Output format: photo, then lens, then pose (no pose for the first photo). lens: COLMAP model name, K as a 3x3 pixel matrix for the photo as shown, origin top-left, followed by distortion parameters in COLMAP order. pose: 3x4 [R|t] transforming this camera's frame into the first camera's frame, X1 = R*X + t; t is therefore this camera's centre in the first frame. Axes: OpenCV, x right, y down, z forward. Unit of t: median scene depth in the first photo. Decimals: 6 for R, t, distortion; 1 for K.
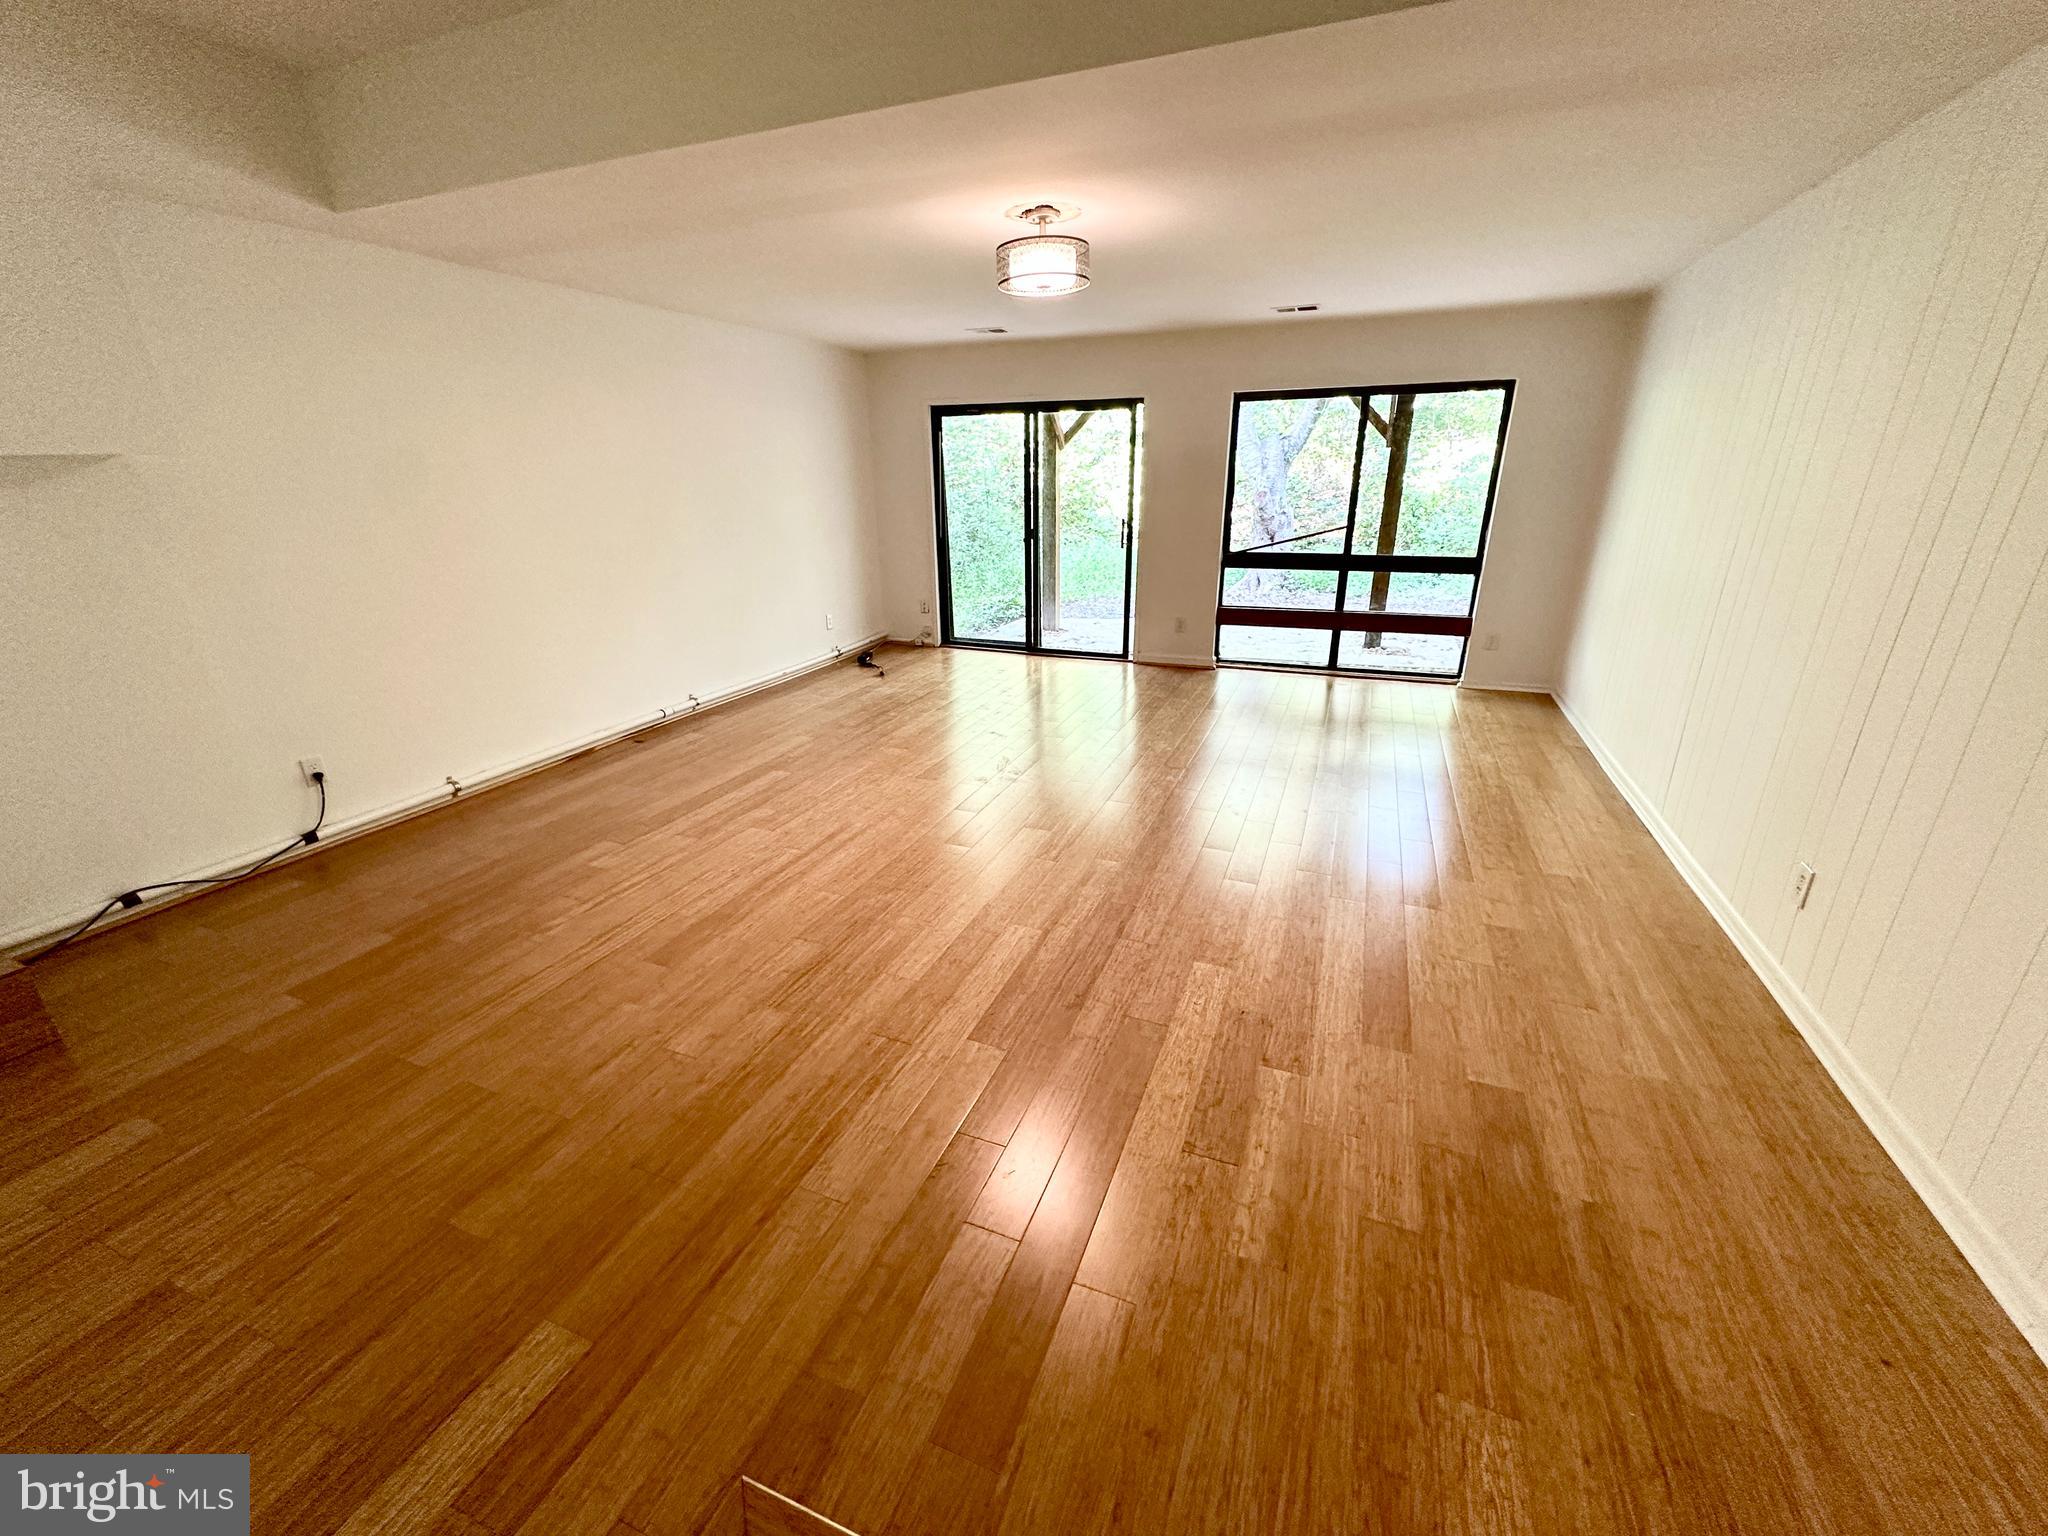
lens RADIAL K [[812.9, 0, 1024.0], [0, 812.9, 768.0], [0, 0, 1]] dist [-0.003606, 0.000295]
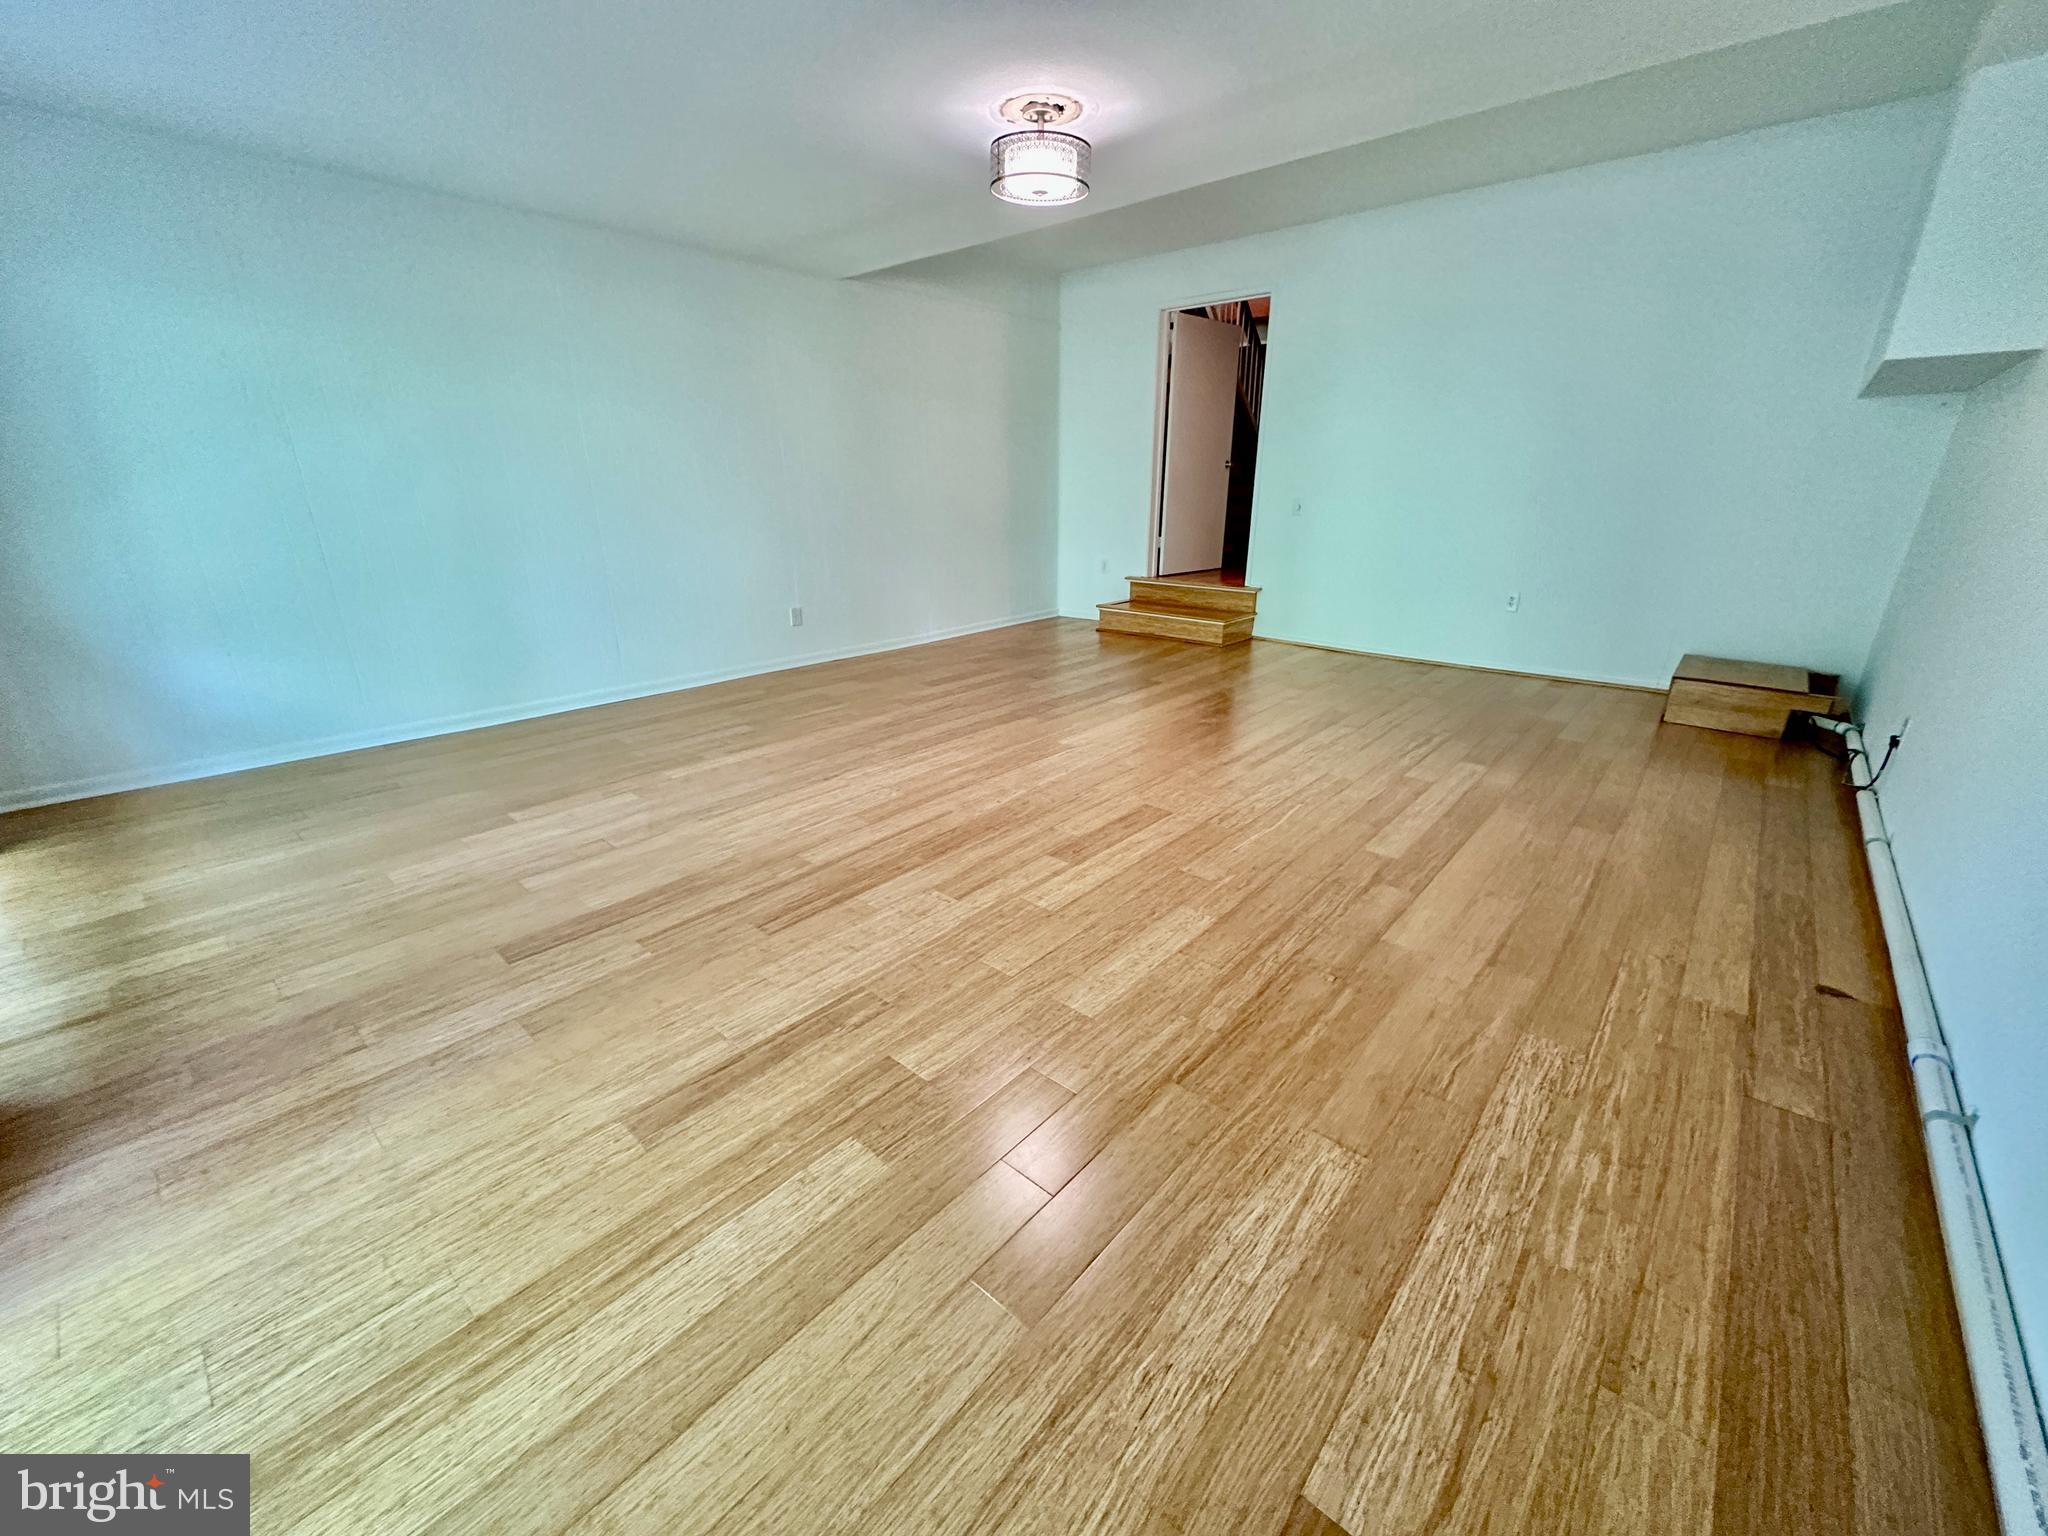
lens RADIAL K [[812.9, 0, 1024.0], [0, 812.9, 768.0], [0, 0, 1]] dist [-0.003606, 0.000295]
pose [[-0.942597, -0.099179, 0.318863, -0.272705], [0.125997, 0.778668, 0.614656, -0.558439], [-0.309249, 0.619548, -0.721474, 1.781223]]
